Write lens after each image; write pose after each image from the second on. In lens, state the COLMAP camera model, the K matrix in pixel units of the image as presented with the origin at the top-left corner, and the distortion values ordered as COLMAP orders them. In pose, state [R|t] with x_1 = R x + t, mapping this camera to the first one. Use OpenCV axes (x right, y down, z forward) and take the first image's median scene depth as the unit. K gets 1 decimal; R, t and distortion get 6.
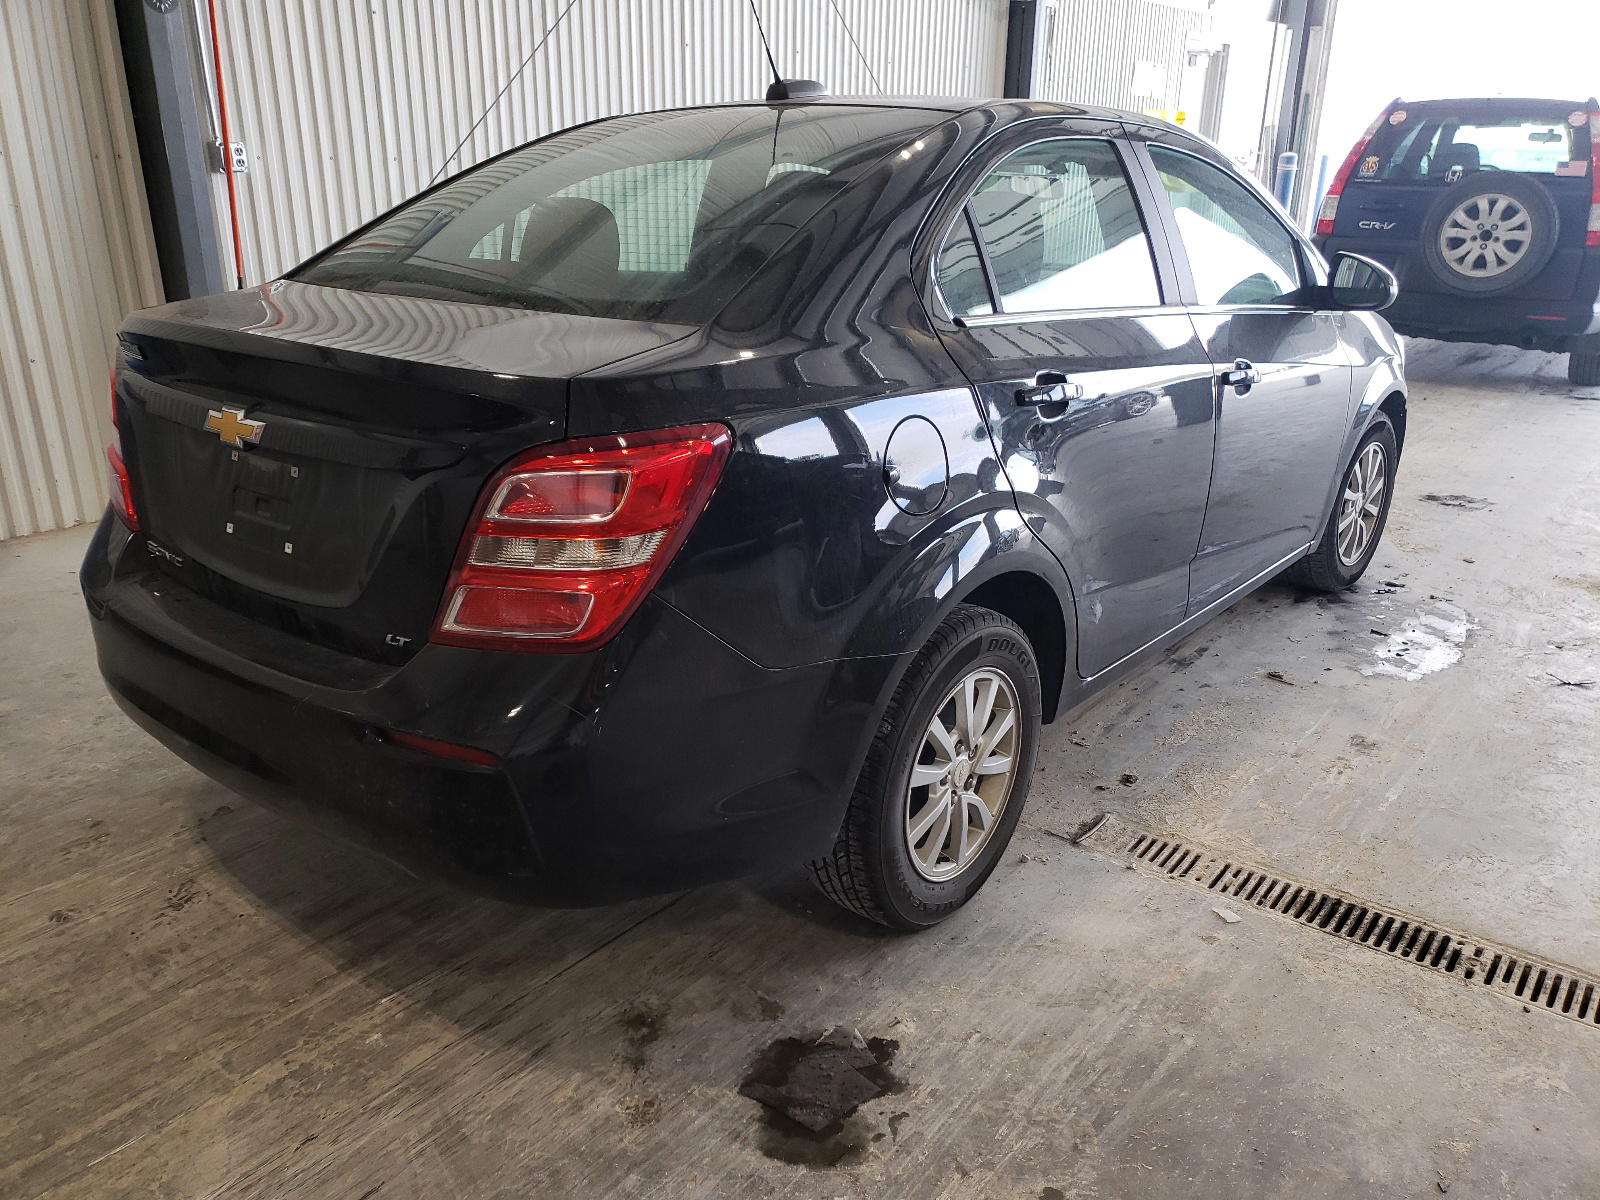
lens RADIAL K [[1176.9, 0, 774.7], [0, 1176.9, 595.6], [0, 0, 1]] dist [0.011971, 0.007609]
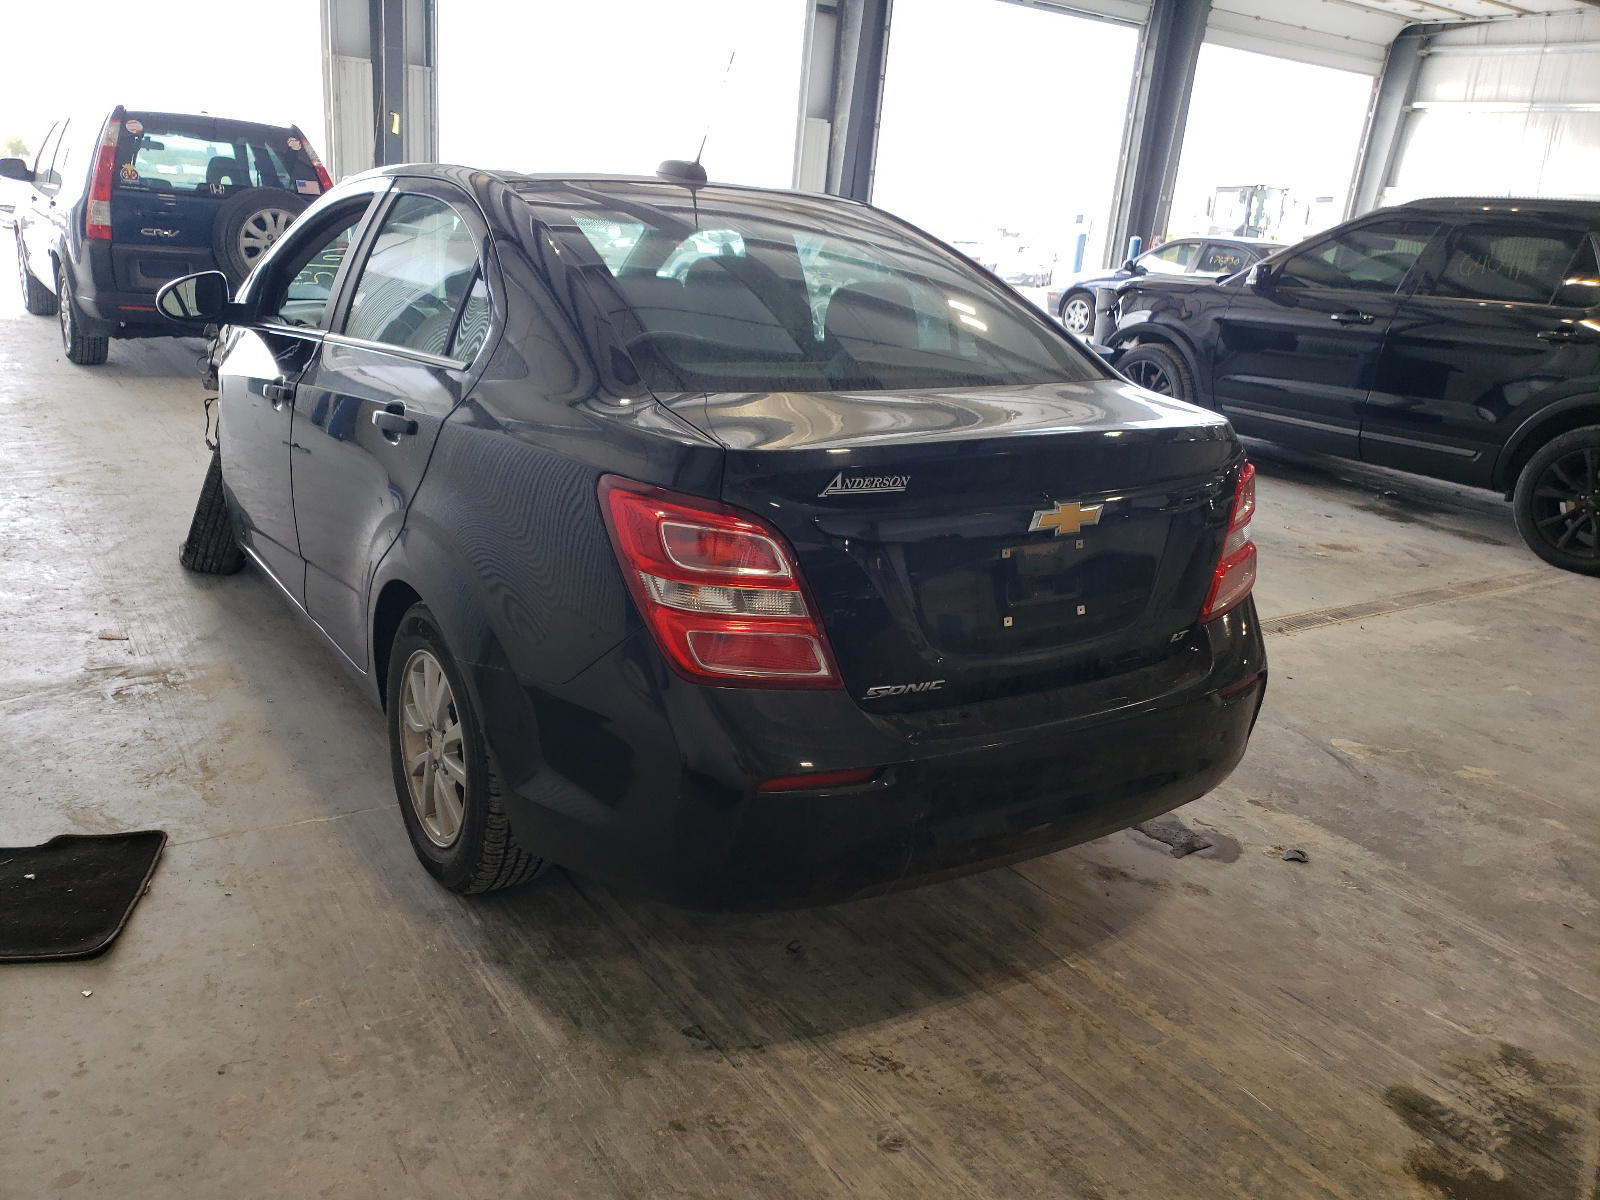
lens RADIAL K [[1176.9, 0, 774.7], [0, 1176.9, 595.6], [0, 0, 1]] dist [0.011971, 0.007609]
pose [[0.360458, -0.275047, 0.891302, -0.499969], [0.262746, 0.946785, 0.185909, -0.111297], [-0.895005, 0.167174, 0.413544, 0.255335]]
